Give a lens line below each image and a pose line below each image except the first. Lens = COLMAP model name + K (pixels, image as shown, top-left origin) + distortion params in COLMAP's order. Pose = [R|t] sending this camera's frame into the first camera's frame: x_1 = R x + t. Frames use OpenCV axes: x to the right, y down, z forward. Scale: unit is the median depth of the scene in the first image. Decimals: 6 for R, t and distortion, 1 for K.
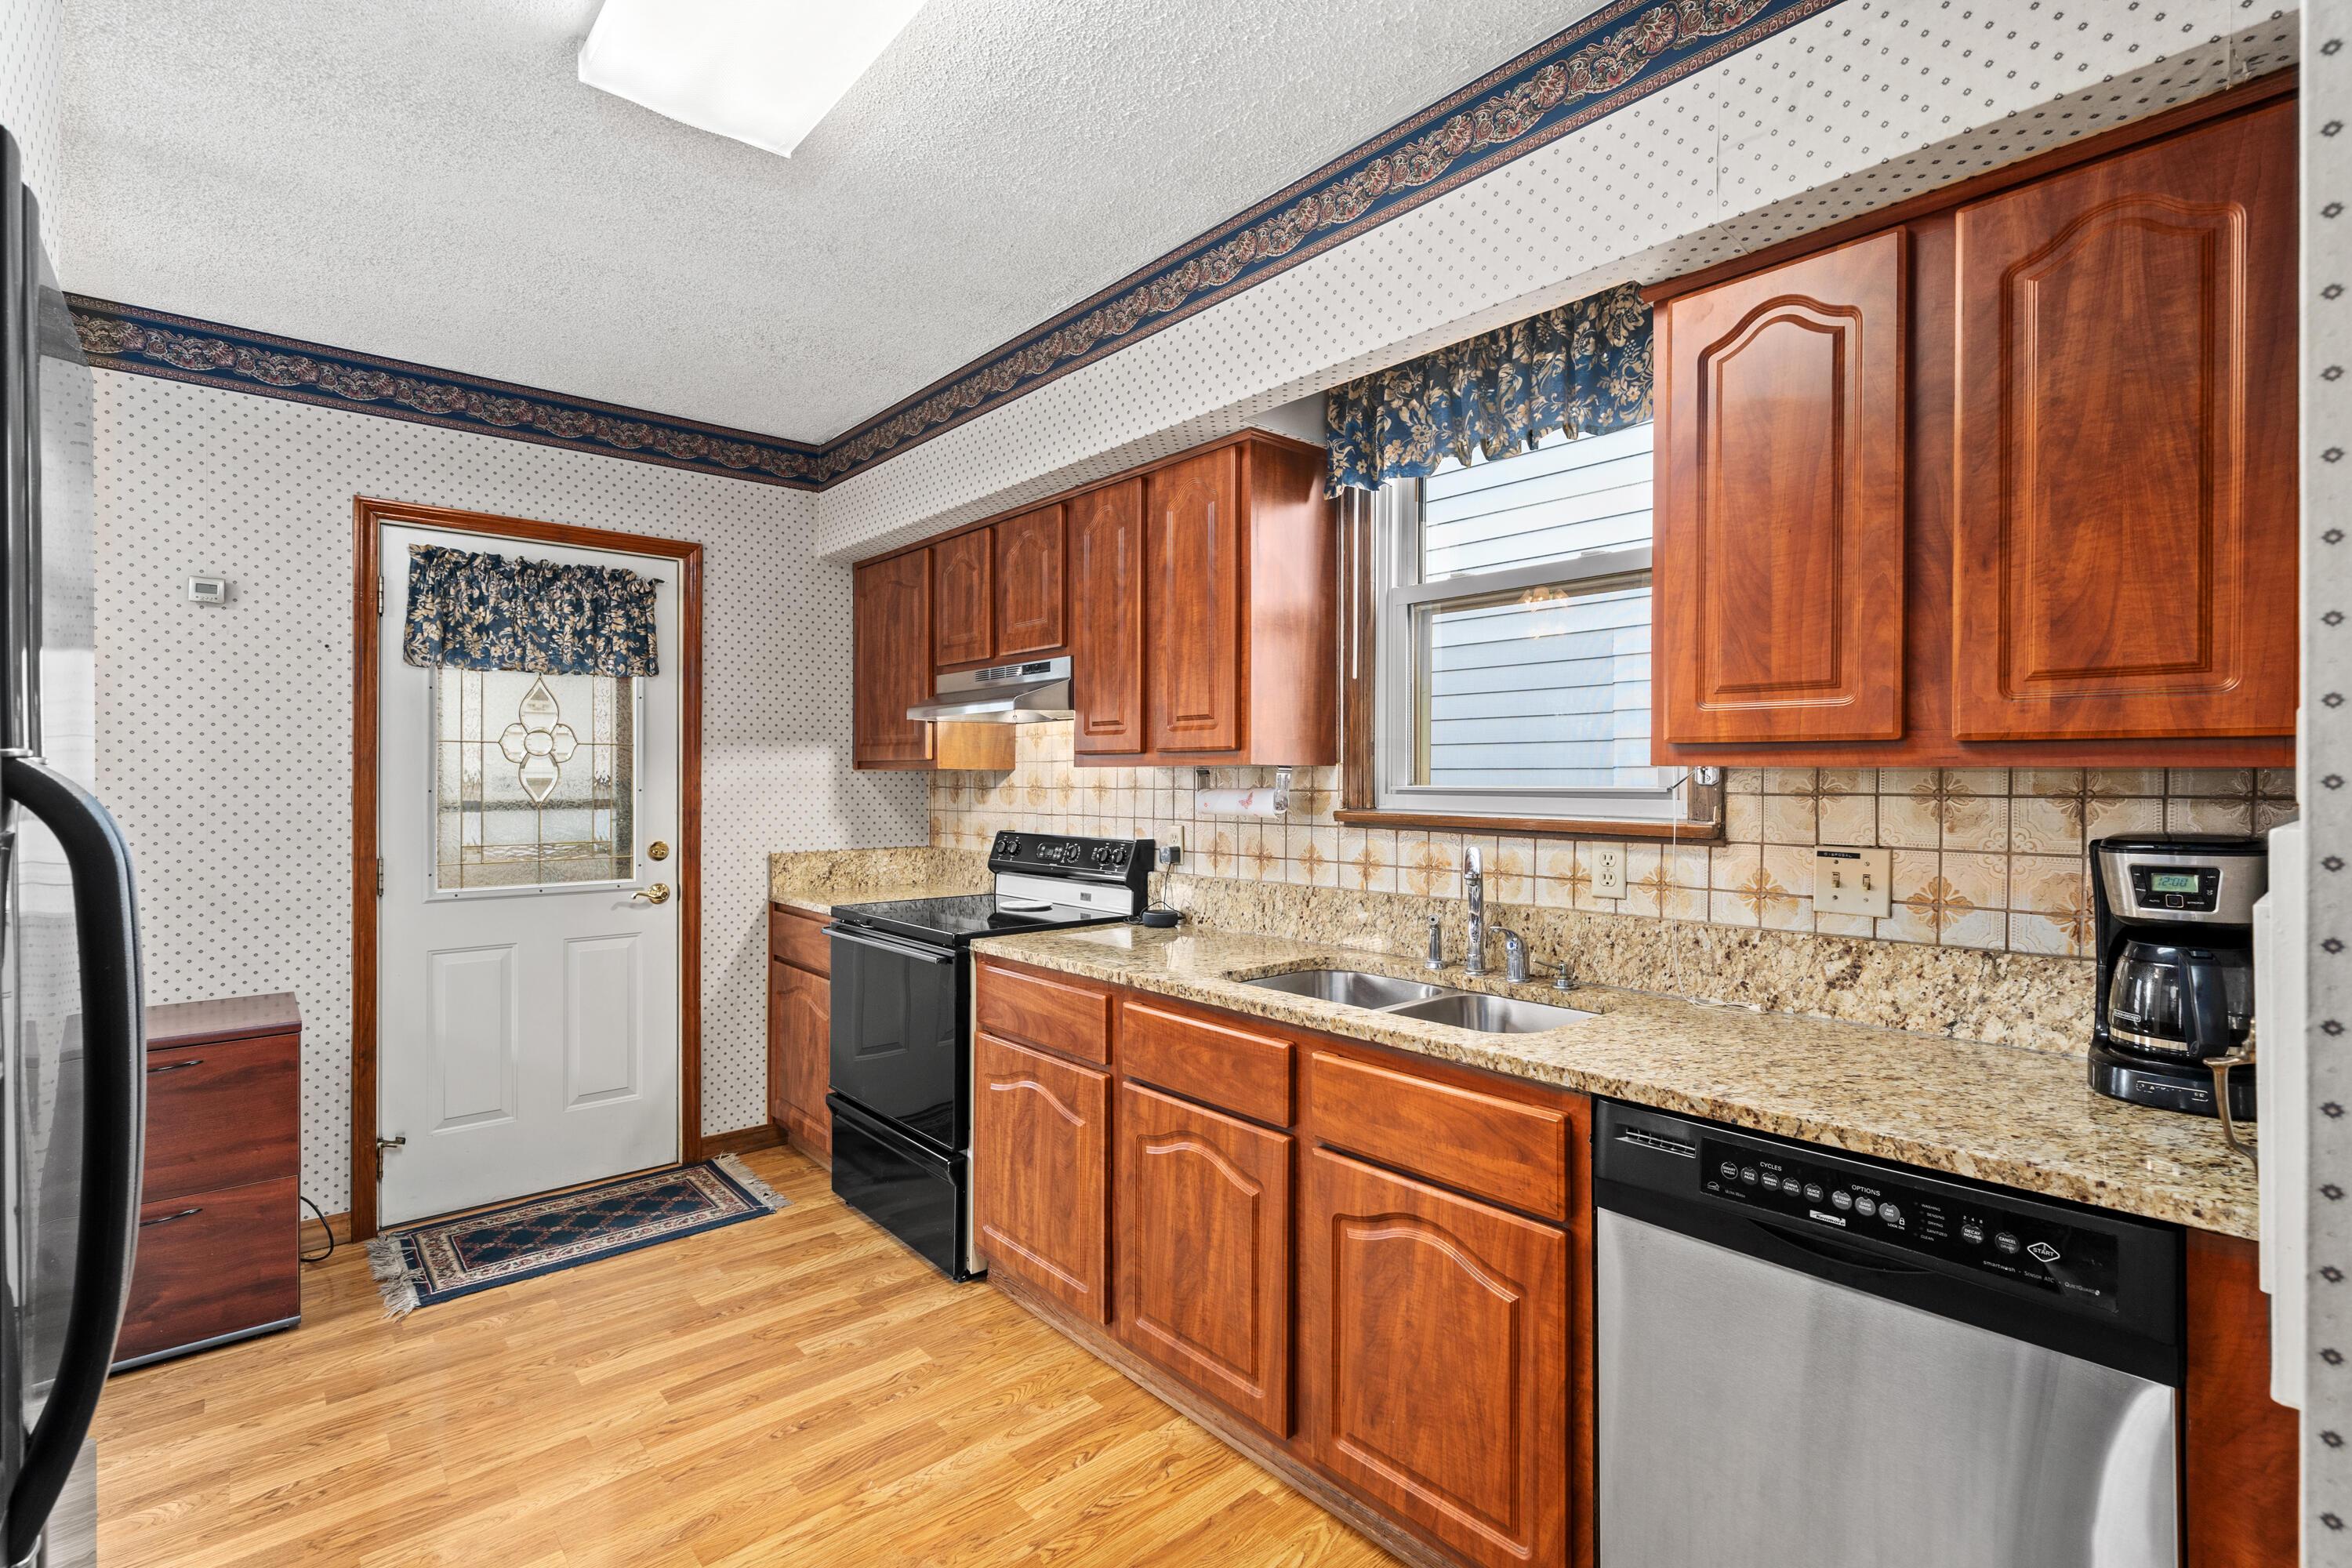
lens RADIAL K [[1072.5, 0, 1169.3], [0, 1072.5, 781.8], [0, 0, 1]] dist [0.000079, -0.000223]
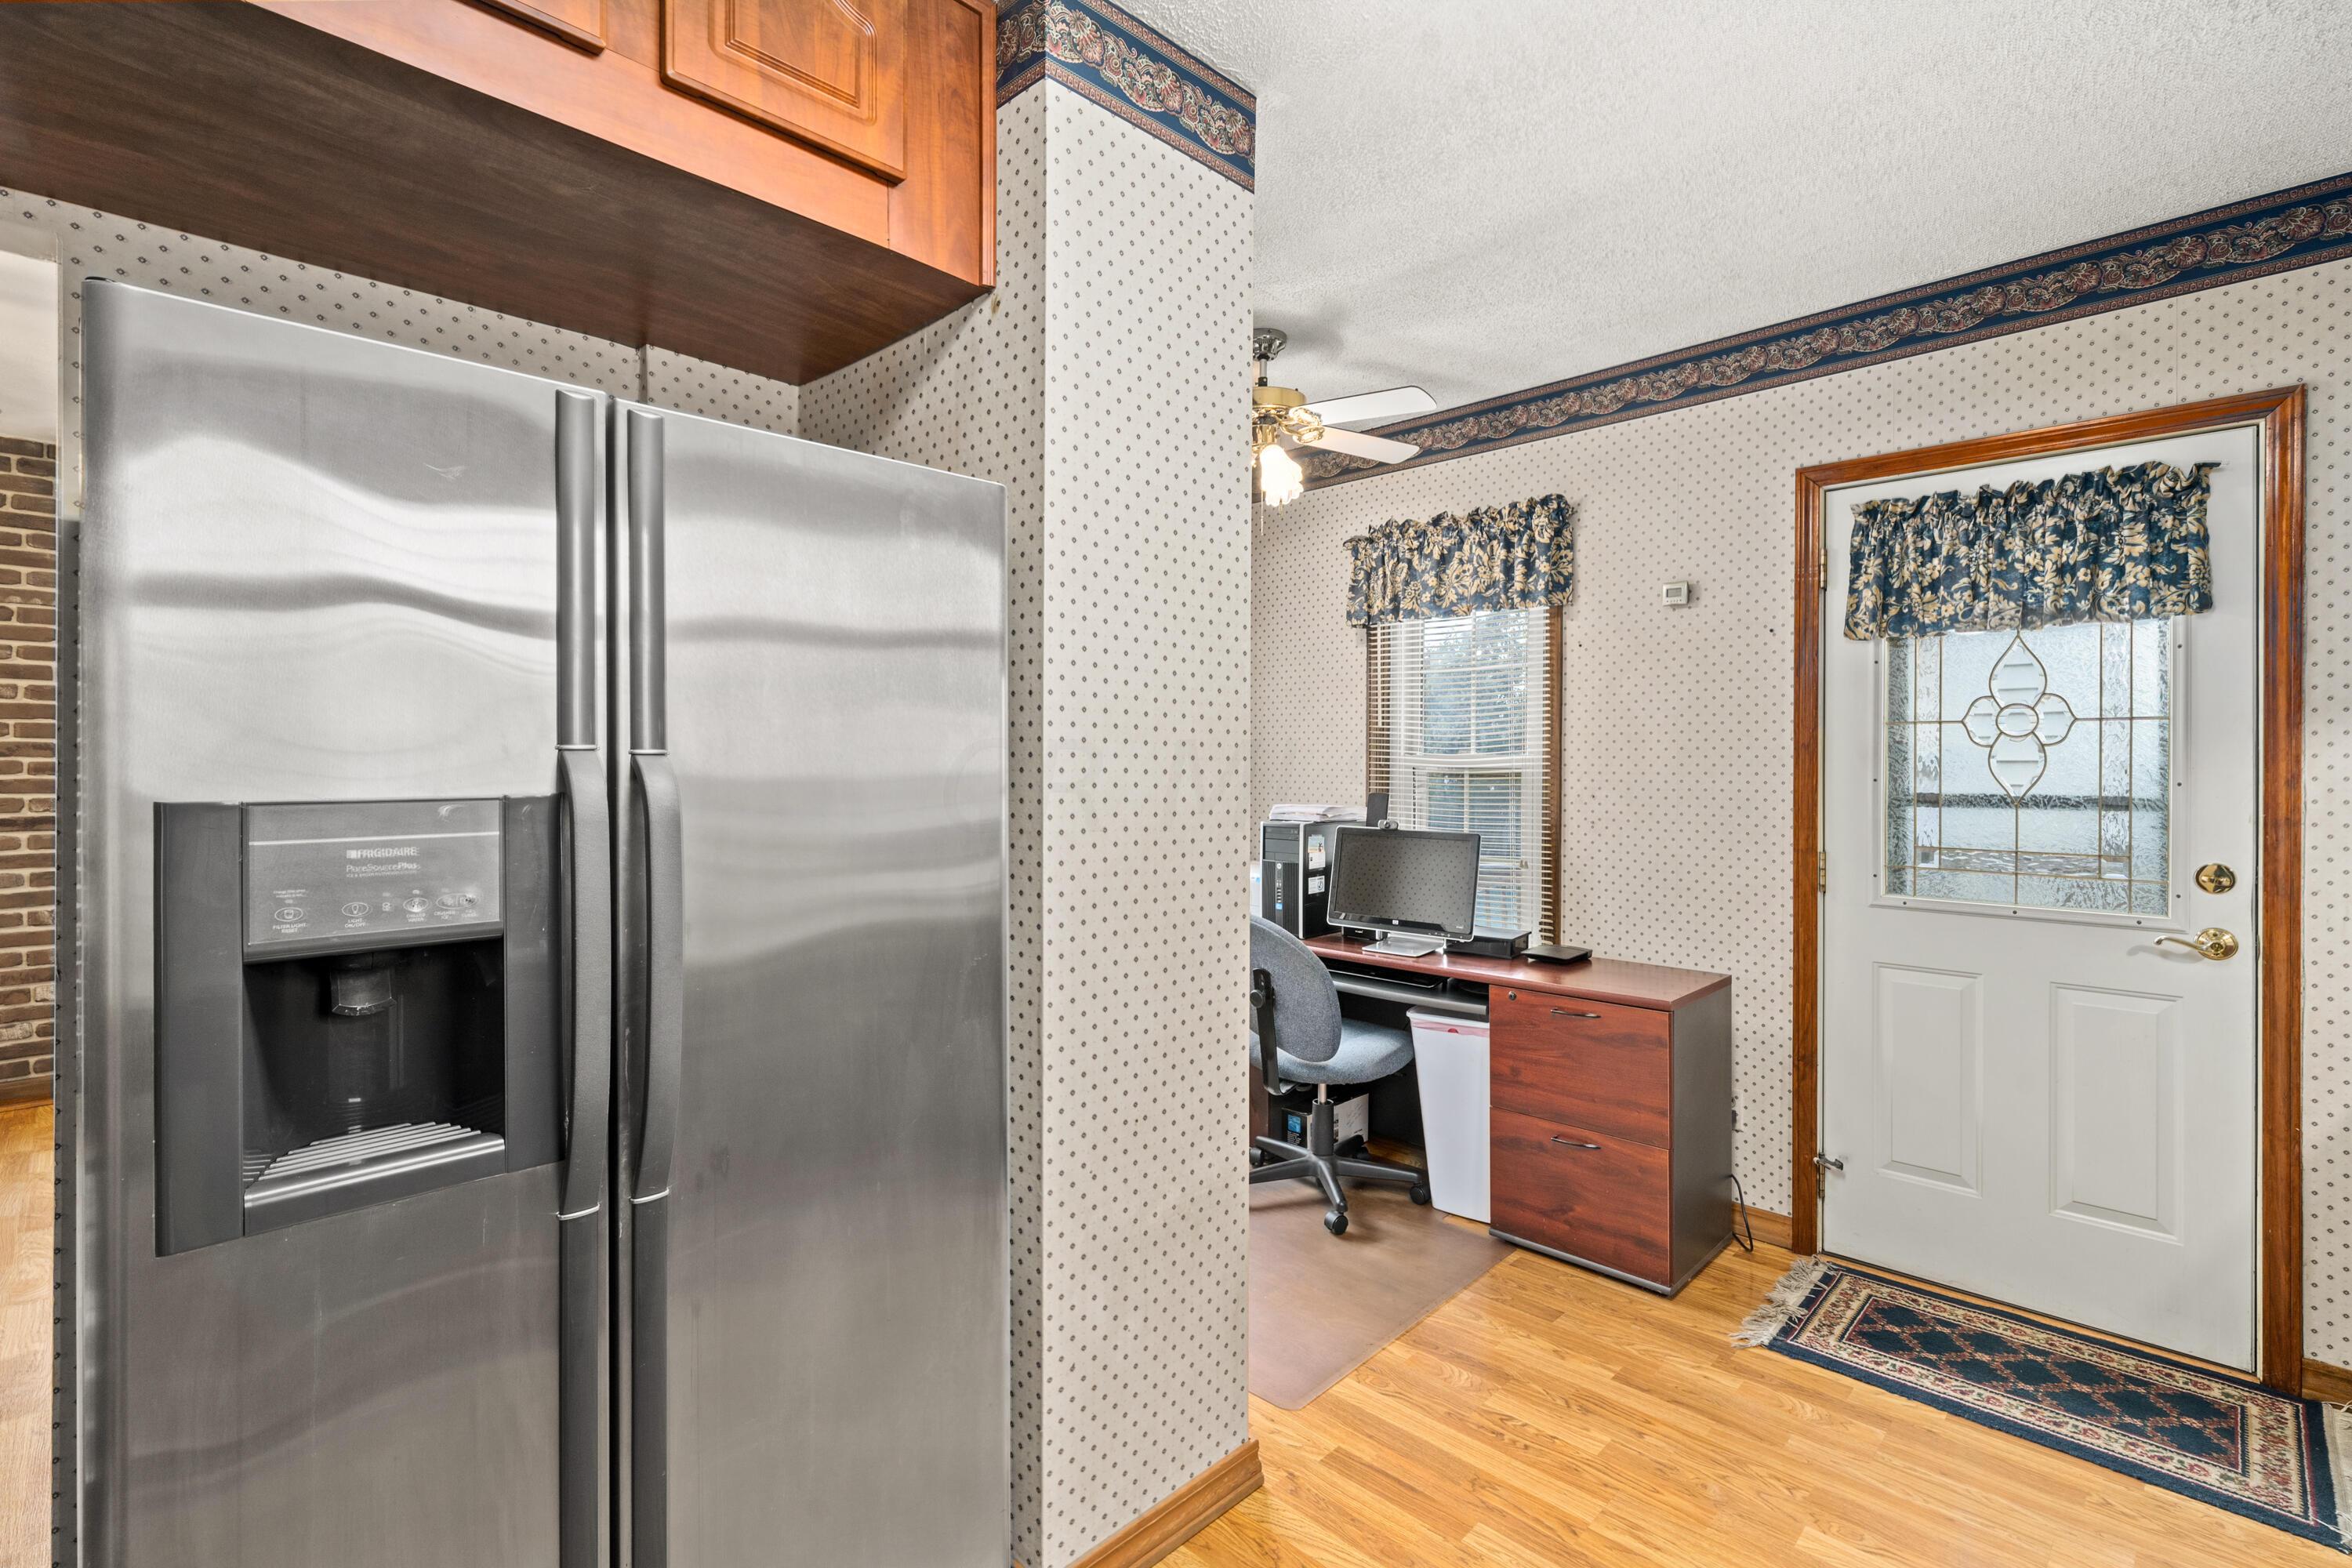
lens RADIAL K [[1067.4, 0, 1173.4], [0, 1067.4, 763.2], [0, 0, 1]] dist [-0.000685, 0.000330]
pose [[0.073874, 0.000855, -0.997267, 0.146707], [-0.007222, 0.999974, 0.000323, -0.001648], [0.997241, 0.007179, 0.073878, 0.379193]]
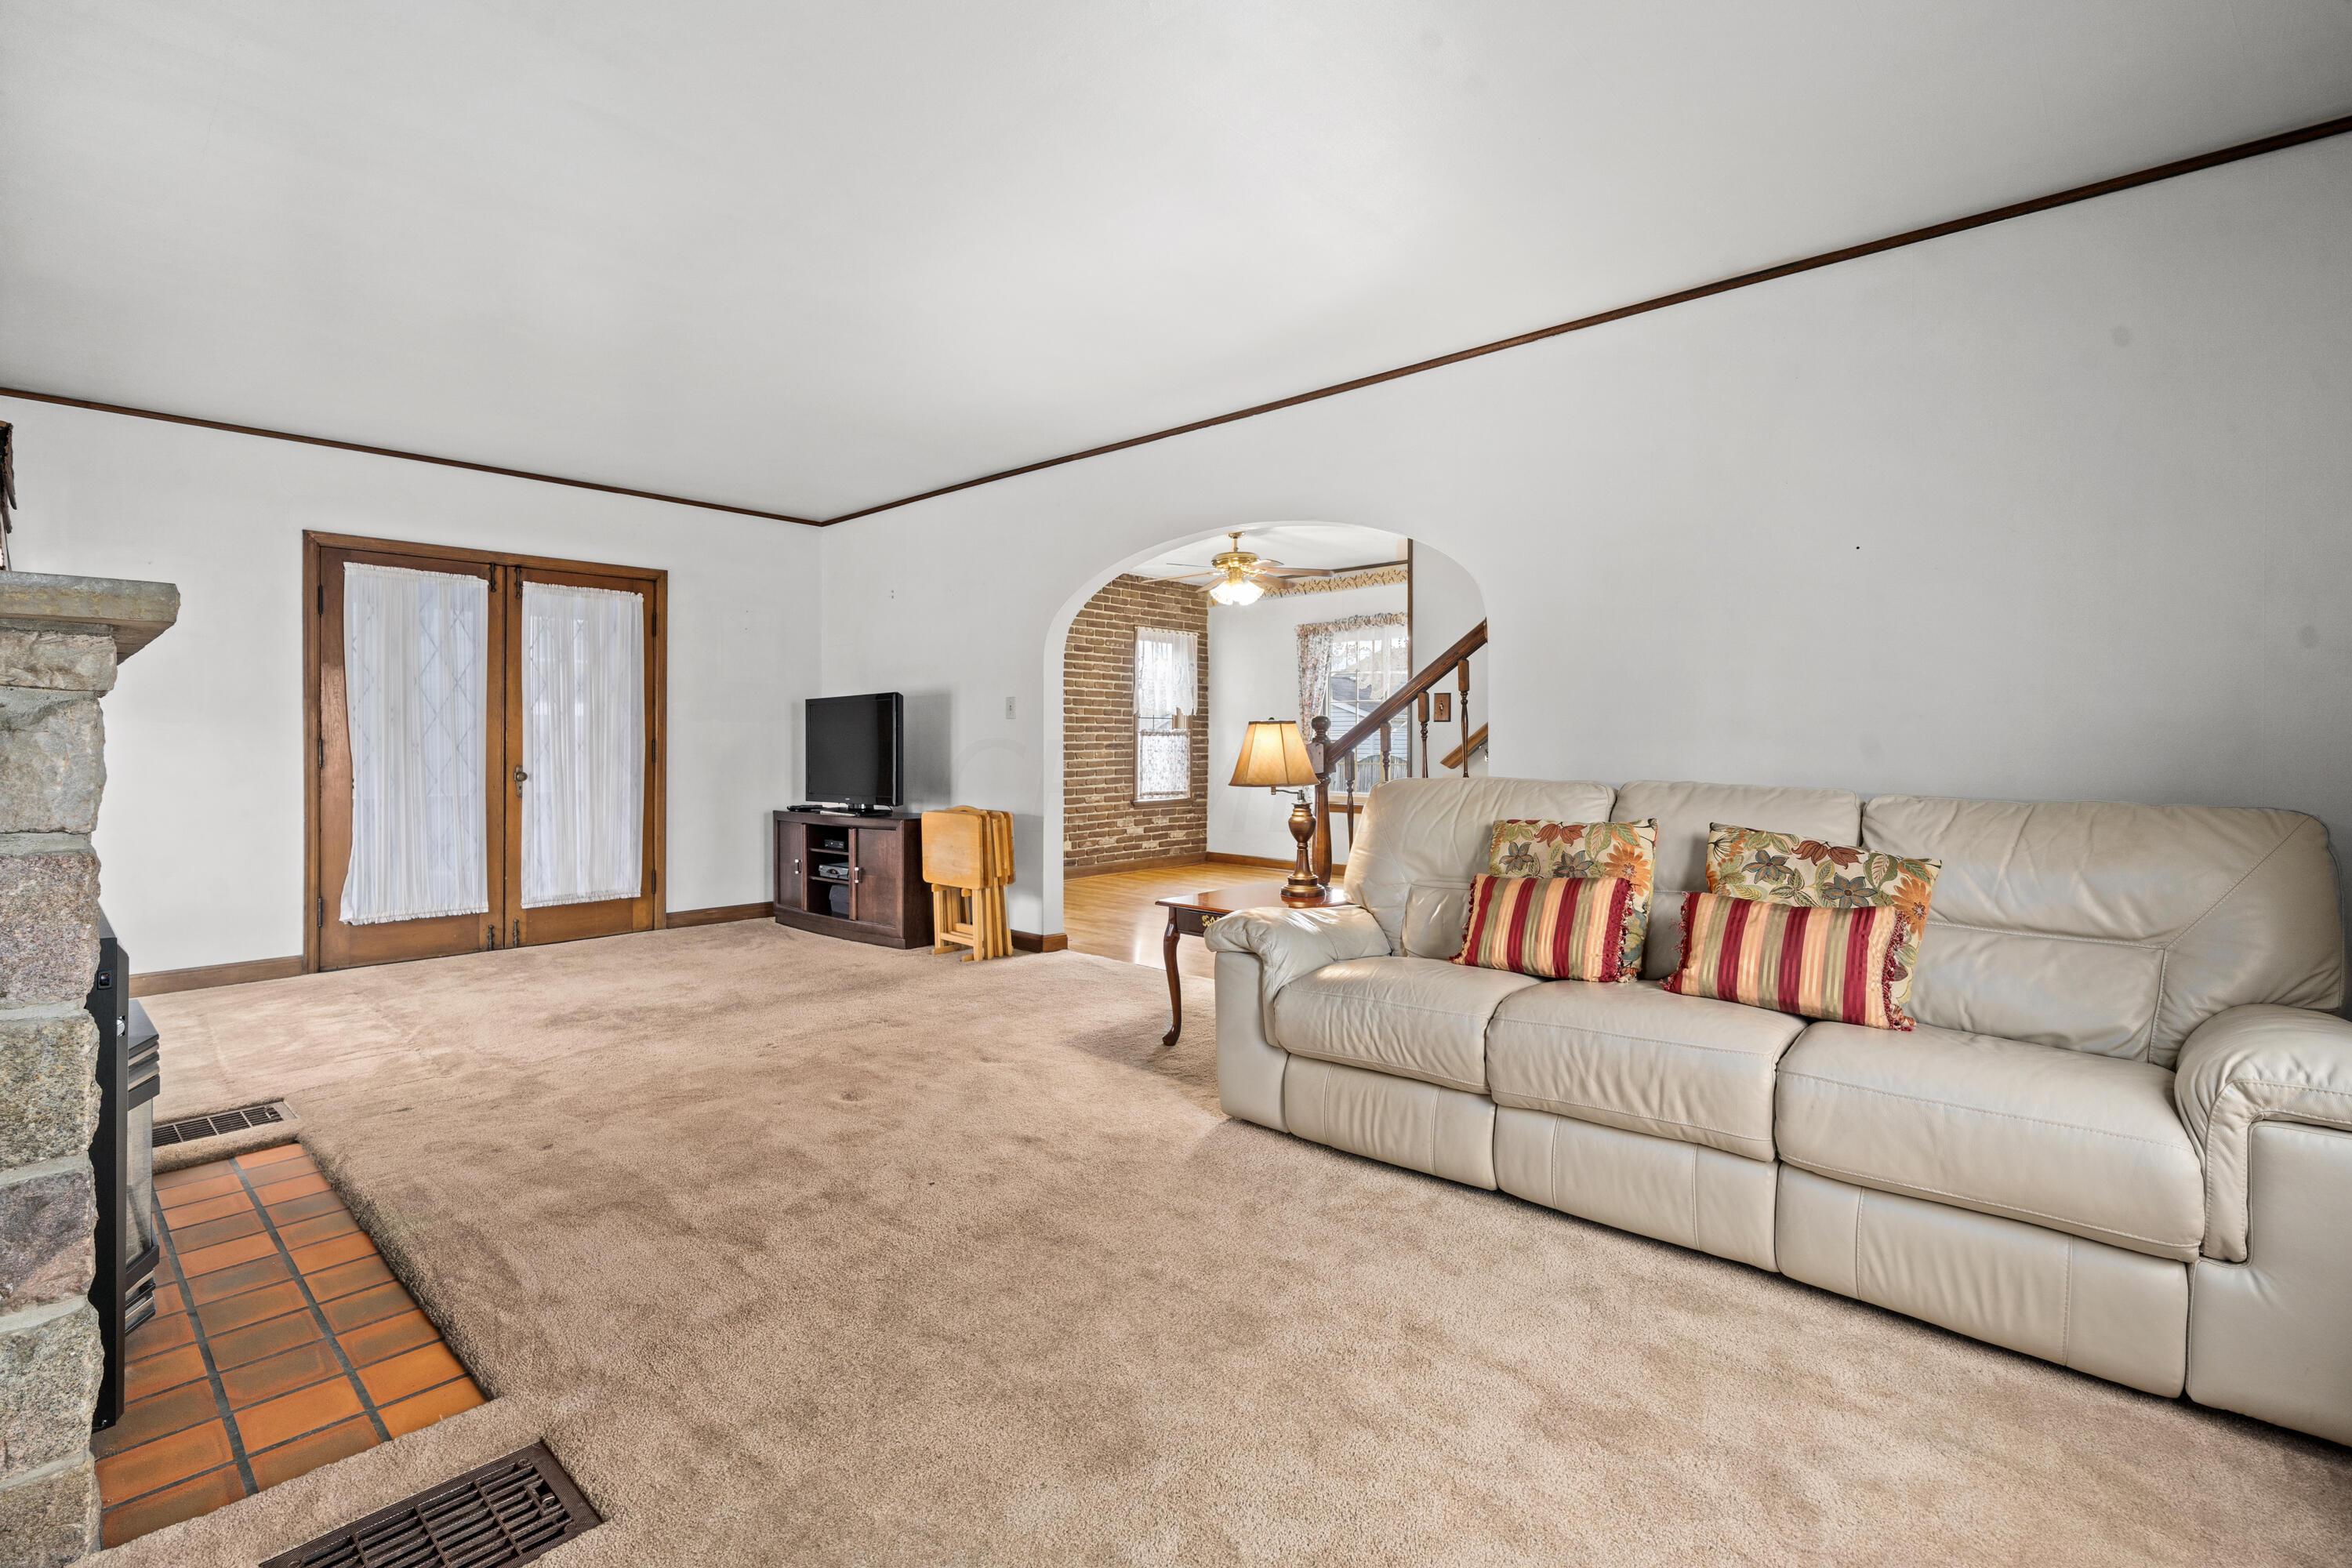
lens RADIAL K [[1072.1, 0, 1176.0], [0, 1072.1, 746.4], [0, 0, 1]] dist [0.000633, -0.000060]
pose [[0.110803, 0.006609, -0.993820, 1.714559], [-0.009865, 0.999936, 0.005550, 0.070062], [0.993793, 0.009189, 0.110861, -1.164803]]
